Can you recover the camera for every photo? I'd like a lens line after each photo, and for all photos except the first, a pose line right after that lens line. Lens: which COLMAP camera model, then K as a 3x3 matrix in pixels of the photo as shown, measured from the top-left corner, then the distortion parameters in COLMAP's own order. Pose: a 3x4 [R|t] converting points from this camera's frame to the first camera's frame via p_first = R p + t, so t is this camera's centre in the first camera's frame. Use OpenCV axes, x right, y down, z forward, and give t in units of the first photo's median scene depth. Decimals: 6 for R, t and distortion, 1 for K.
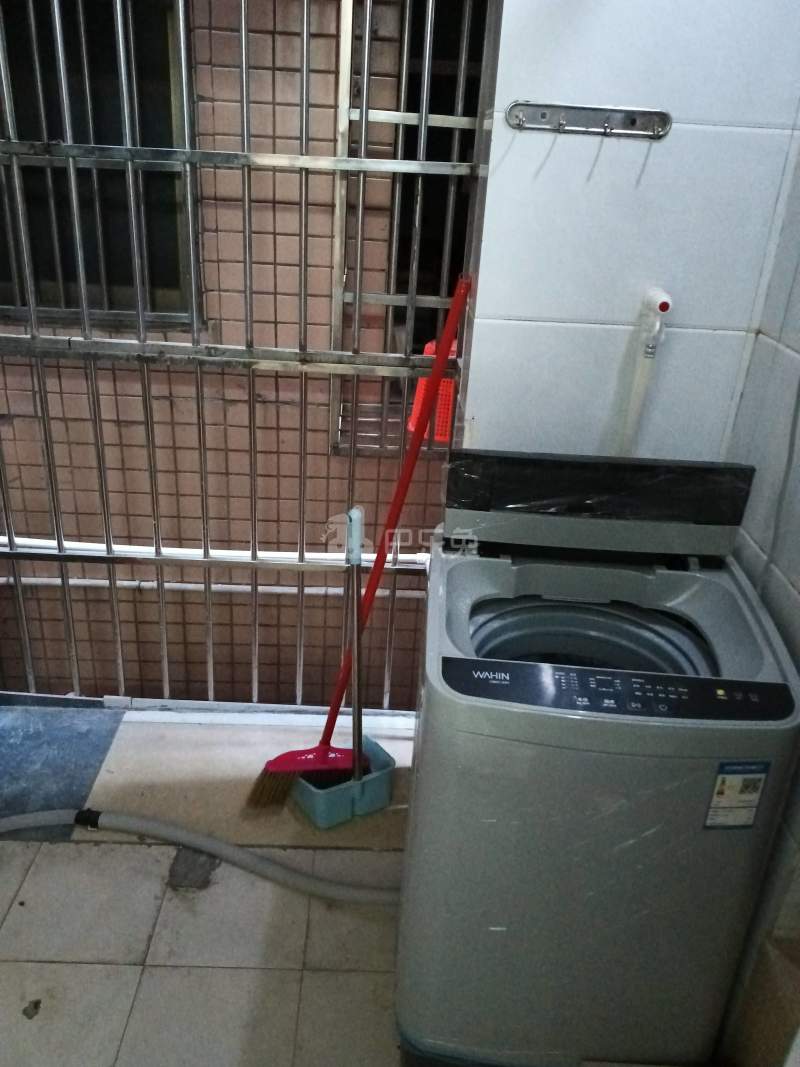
lens RADIAL K [[816.5, 0, 400.0], [0, 816.5, 533.5], [0, 0, 1]] dist [0.097451, -0.166944]
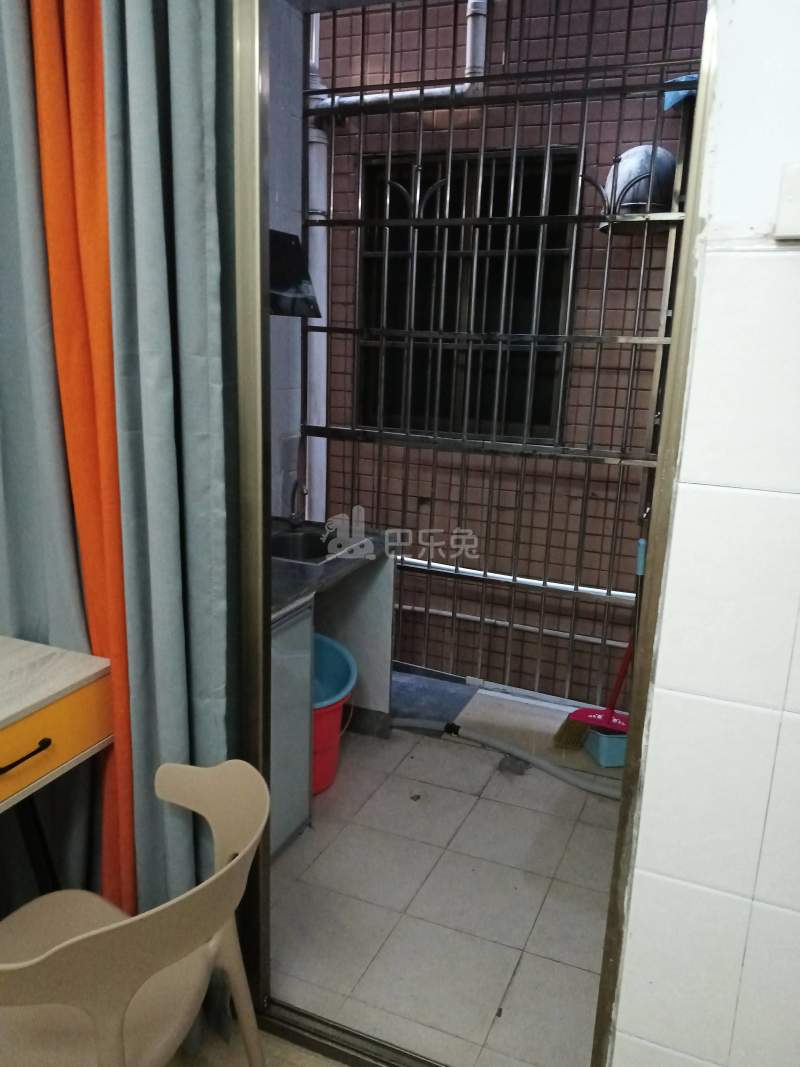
lens RADIAL K [[816.5, 0, 400.0], [0, 816.5, 533.5], [0, 0, 1]] dist [0.097451, -0.166944]
pose [[0.911251, 0.070772, -0.405725, 0.123616], [-0.159319, 0.969006, -0.188799, 0.256821], [0.379788, 0.236683, 0.894283, -0.462572]]
